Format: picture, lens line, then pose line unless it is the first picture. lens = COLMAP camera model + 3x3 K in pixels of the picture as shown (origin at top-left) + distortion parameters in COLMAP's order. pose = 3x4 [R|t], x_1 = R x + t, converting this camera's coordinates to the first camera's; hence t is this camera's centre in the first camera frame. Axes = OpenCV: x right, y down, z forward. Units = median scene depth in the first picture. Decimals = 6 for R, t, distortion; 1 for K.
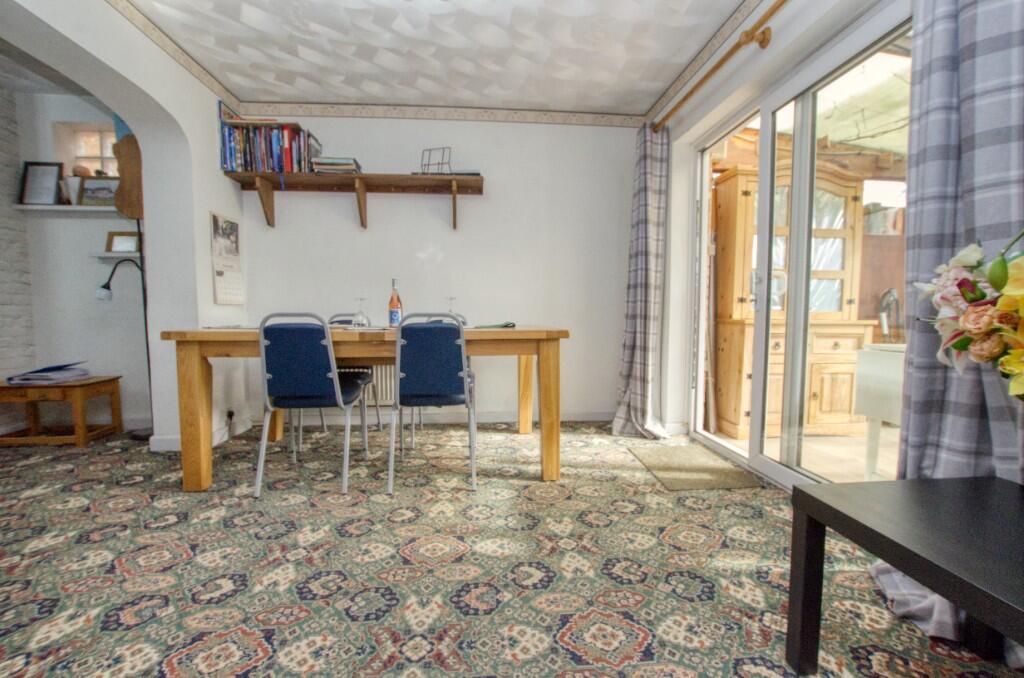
lens RADIAL K [[448.2, 0, 516.9], [0, 448.2, 349.9], [0, 0, 1]] dist [-0.041006, 0.011860]
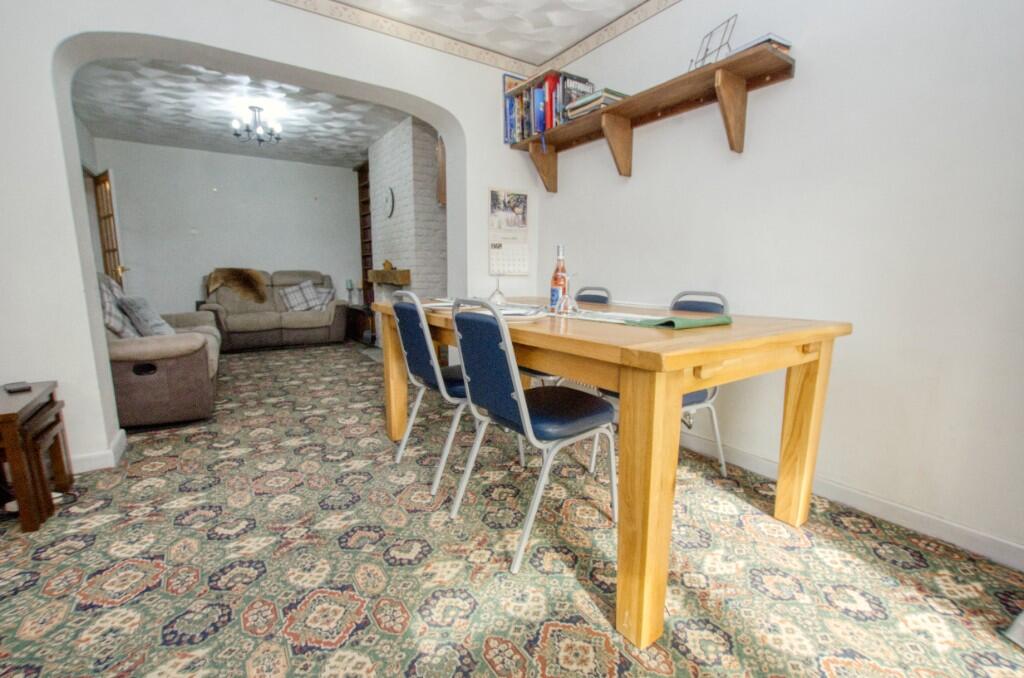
lens RADIAL K [[448.2, 0, 516.9], [0, 448.2, 349.9], [0, 0, 1]] dist [-0.041006, 0.011860]
pose [[0.492546, 0.147202, -0.857747, 0.349201], [-0.070753, 0.989102, 0.129116, -0.077783], [0.867406, -0.002907, 0.497593, 0.568777]]
